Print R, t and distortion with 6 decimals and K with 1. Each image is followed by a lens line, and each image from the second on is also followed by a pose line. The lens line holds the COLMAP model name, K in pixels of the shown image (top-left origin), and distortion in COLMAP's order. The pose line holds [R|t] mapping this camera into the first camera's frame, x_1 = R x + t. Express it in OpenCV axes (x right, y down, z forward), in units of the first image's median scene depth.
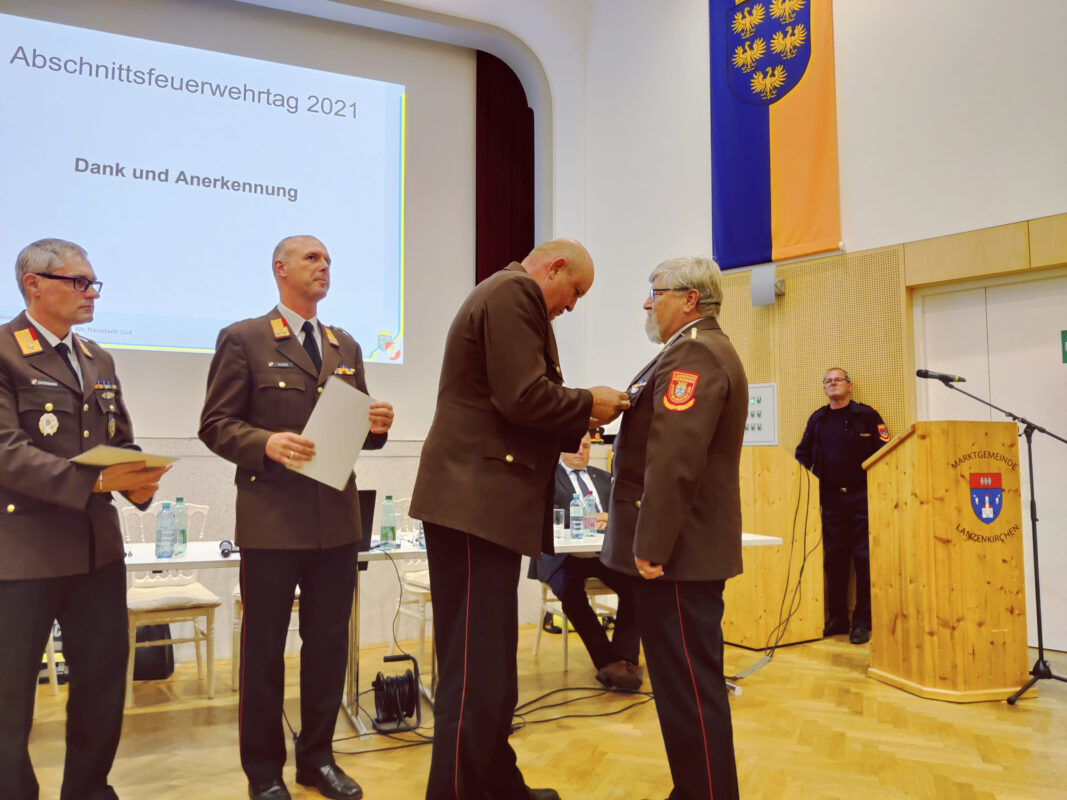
lens RADIAL K [[816.5, 0, 527.7], [0, 816.5, 395.2], [0, 0, 1]] dist [-0.008708, -0.005653]
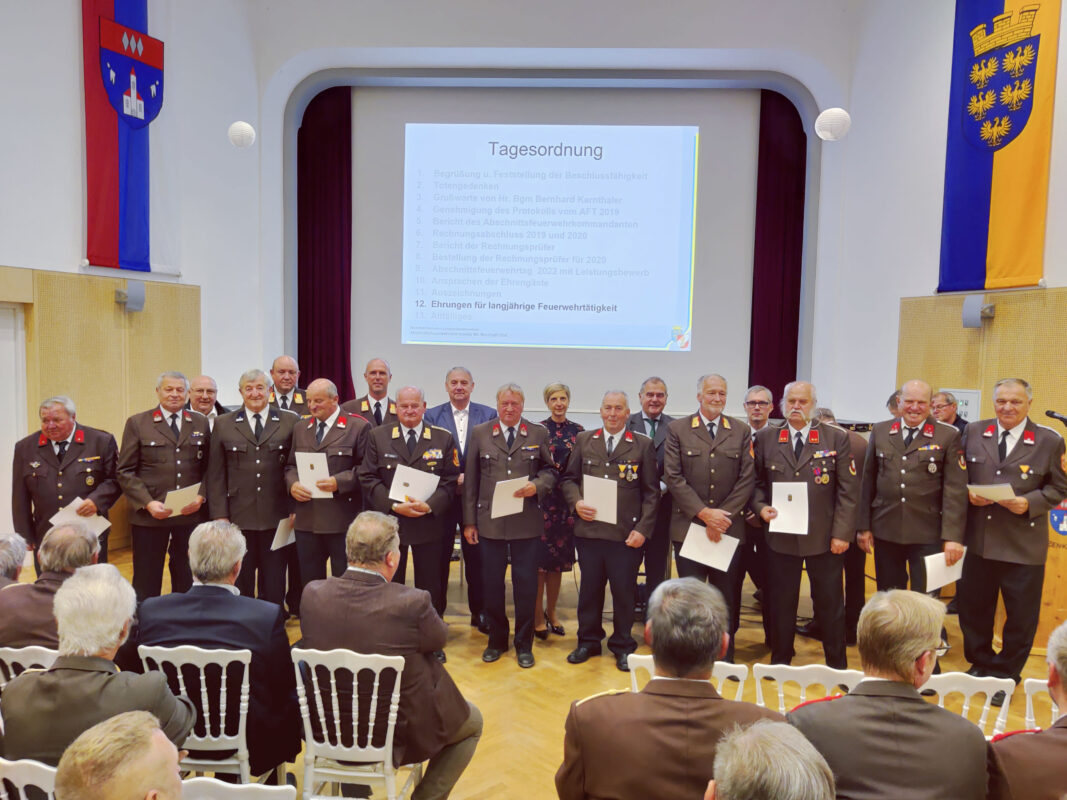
lens RADIAL K [[850.1, 0, 493.3], [0, 850.1, 403.3], [0, 0, 1]] dist [-0.025169, -0.000599]
pose [[0.891873, 0.049346, -0.449587, 0.311233], [0.019672, 0.988857, 0.147560, -0.277162], [0.451859, -0.140450, 0.880964, -0.626817]]
